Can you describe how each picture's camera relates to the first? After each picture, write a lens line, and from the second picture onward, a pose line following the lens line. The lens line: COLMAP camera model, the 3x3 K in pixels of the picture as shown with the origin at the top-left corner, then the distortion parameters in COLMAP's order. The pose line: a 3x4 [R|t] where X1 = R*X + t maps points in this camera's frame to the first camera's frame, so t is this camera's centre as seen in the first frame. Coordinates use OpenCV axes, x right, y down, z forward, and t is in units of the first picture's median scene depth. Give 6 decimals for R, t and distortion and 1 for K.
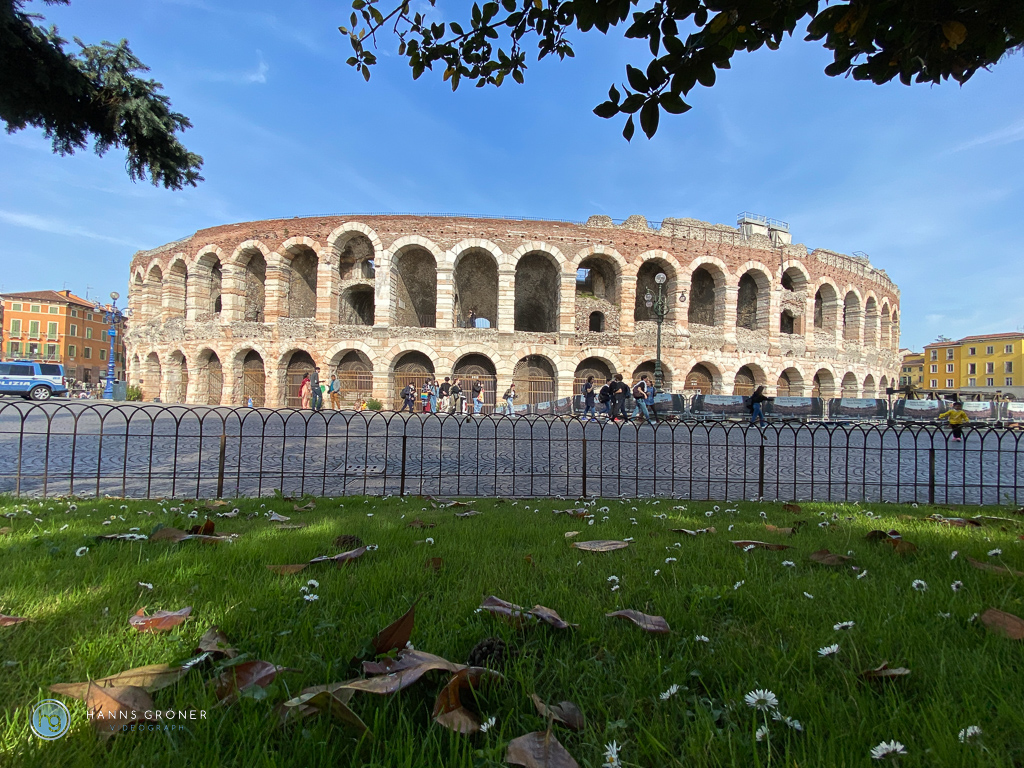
lens RADIAL K [[460.8, 0, 512.0], [0, 460.8, 384.0], [0, 0, 1]] dist [-0.000298, -0.000106]
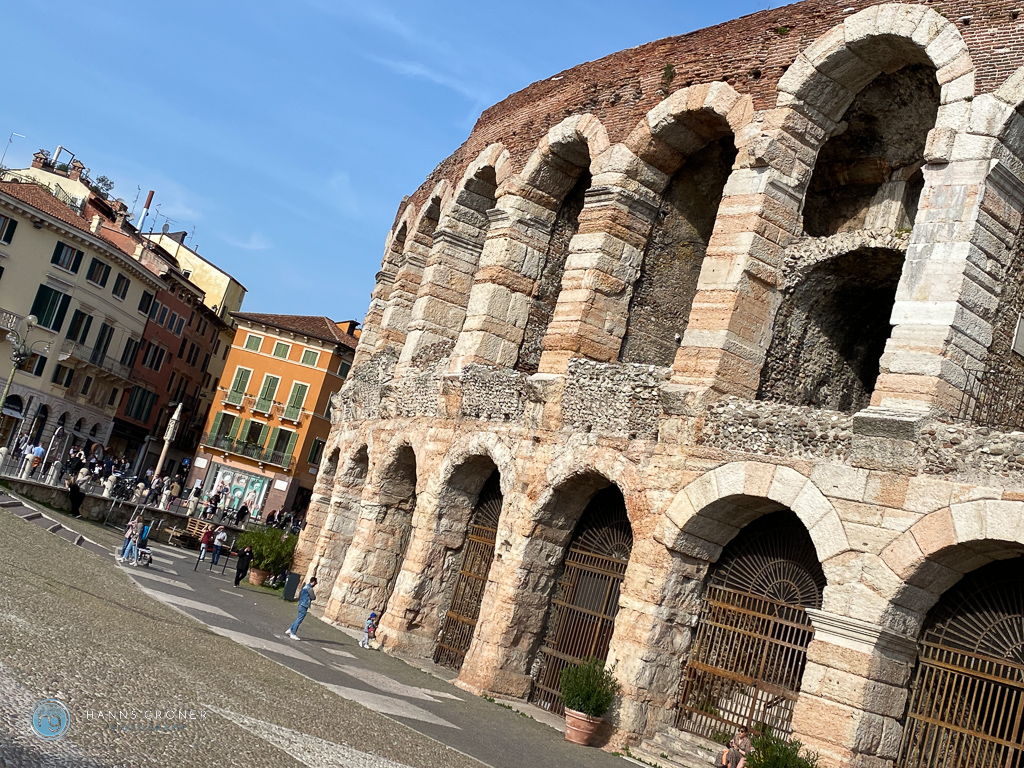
lens RADIAL K [[1283.0, 0, 512.0], [0, 1283.0, 384.0], [0, 0, 1]] dist [0.191313, -0.587952]
pose [[0.730039, 0.079618, -0.678752, 0.001576], [-0.235901, 0.961502, -0.140941, -0.009249], [0.641400, 0.263010, 0.720716, 0.410693]]
